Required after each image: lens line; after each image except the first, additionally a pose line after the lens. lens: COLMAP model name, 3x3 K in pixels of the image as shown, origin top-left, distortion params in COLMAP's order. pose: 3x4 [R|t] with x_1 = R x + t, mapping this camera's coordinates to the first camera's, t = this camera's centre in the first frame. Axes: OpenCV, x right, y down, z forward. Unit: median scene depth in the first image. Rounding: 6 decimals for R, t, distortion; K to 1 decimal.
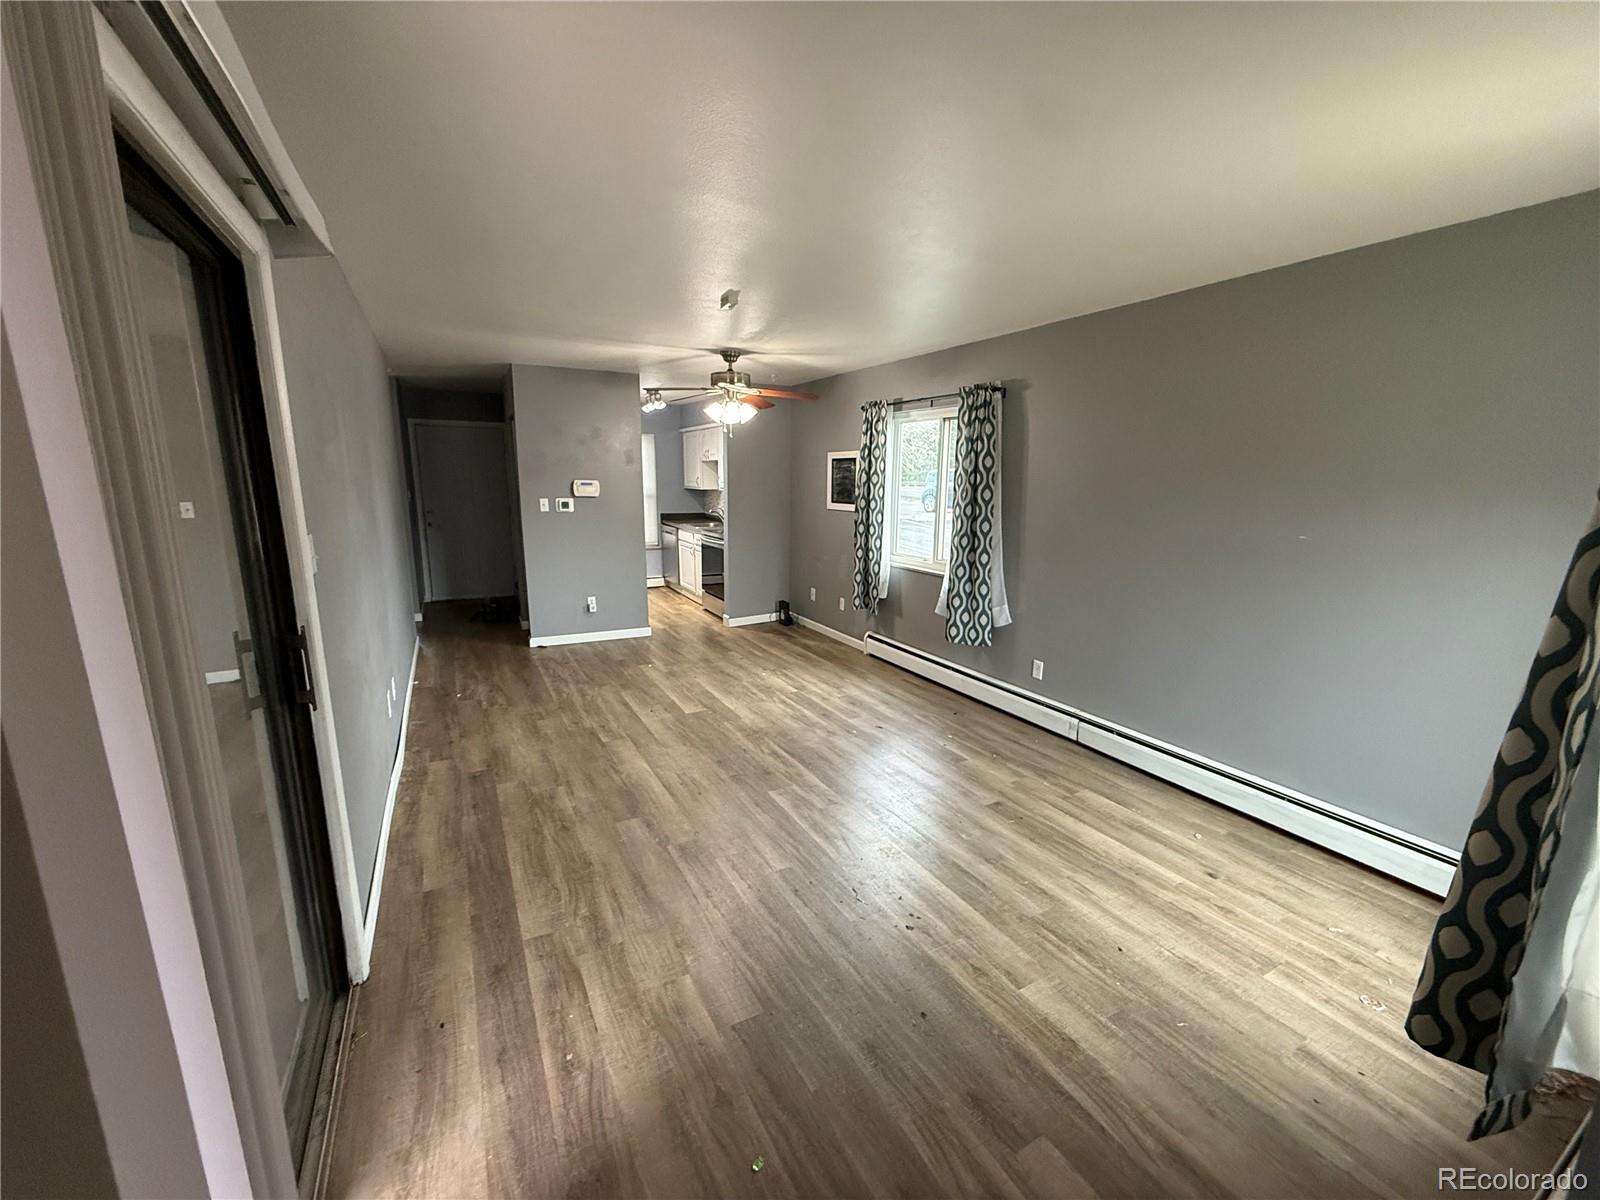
lens RADIAL K [[637.5, 0, 800.1], [0, 637.5, 603.5], [0, 0, 1]] dist [0.000762, -0.000065]
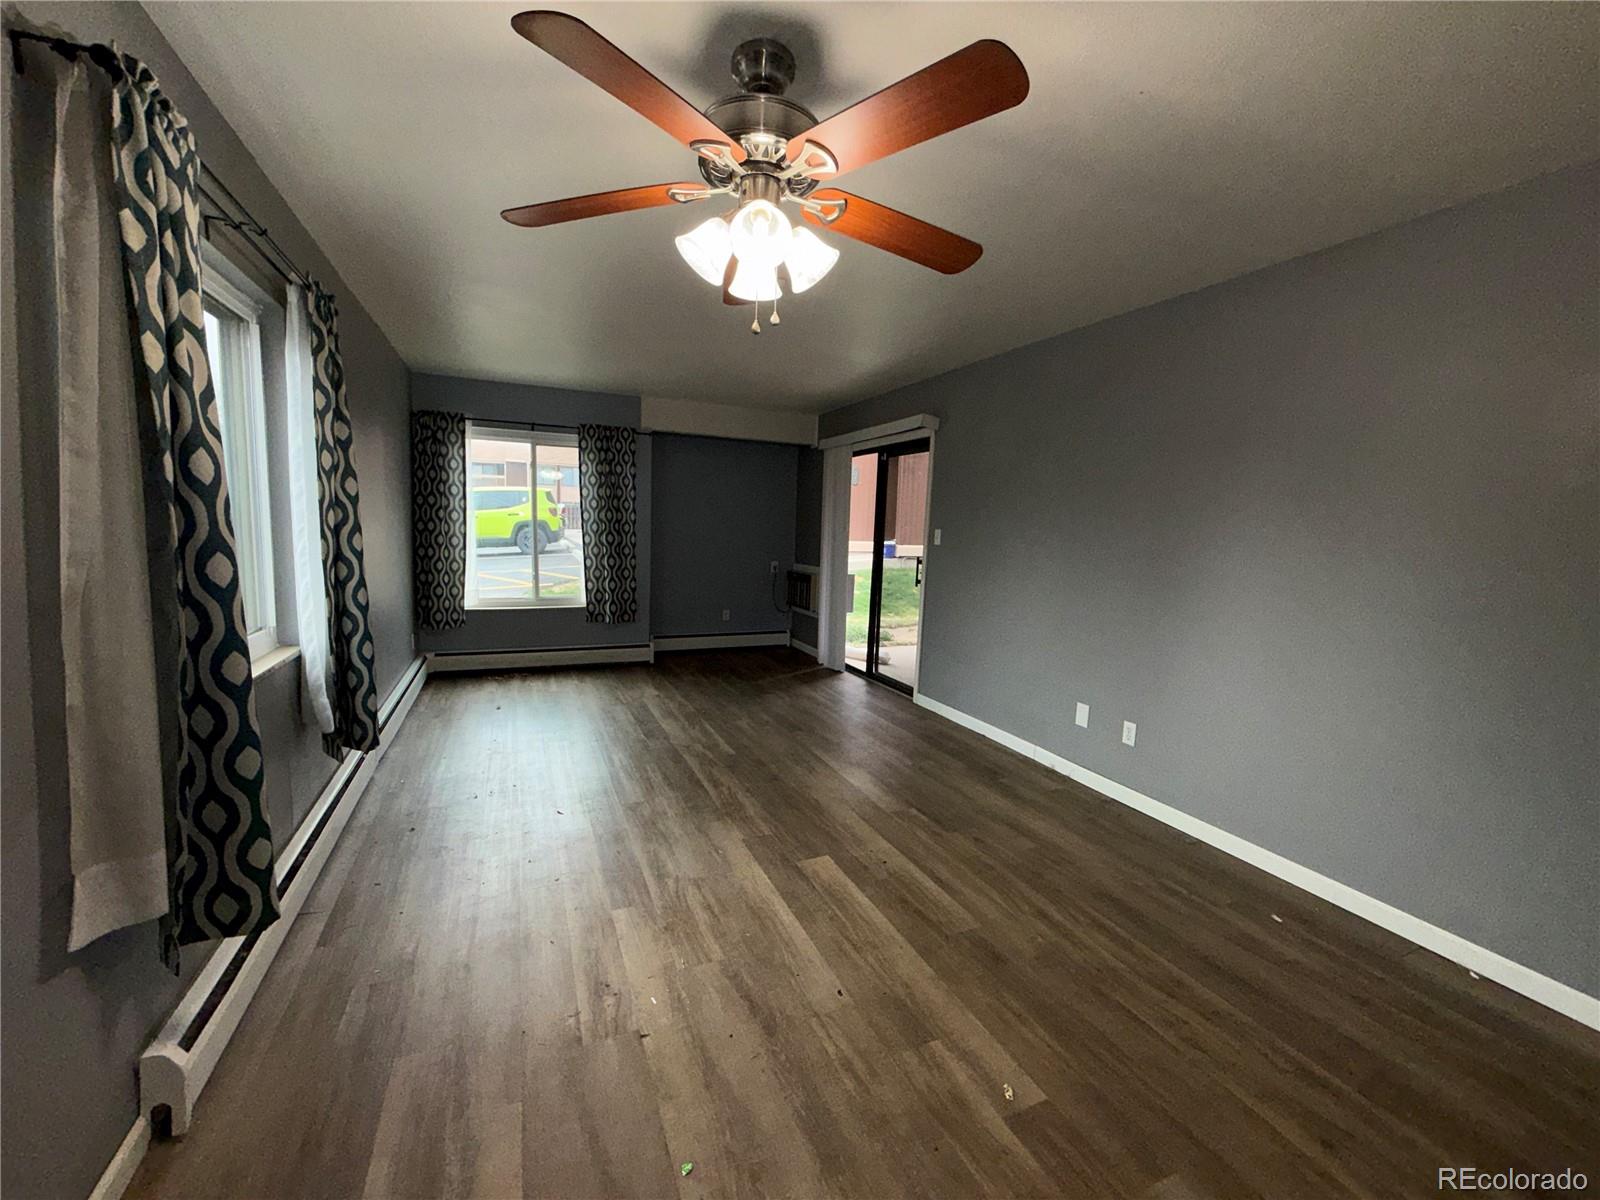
lens RADIAL K [[637.5, 0, 801.1], [0, 637.5, 596.3], [0, 0, 1]] dist [0.000762, -0.000065]
pose [[-0.995400, -0.057213, 0.076848, -0.175485], [-0.031276, 0.952219, 0.303810, -0.248496], [-0.090558, 0.300009, -0.949628, 1.440900]]
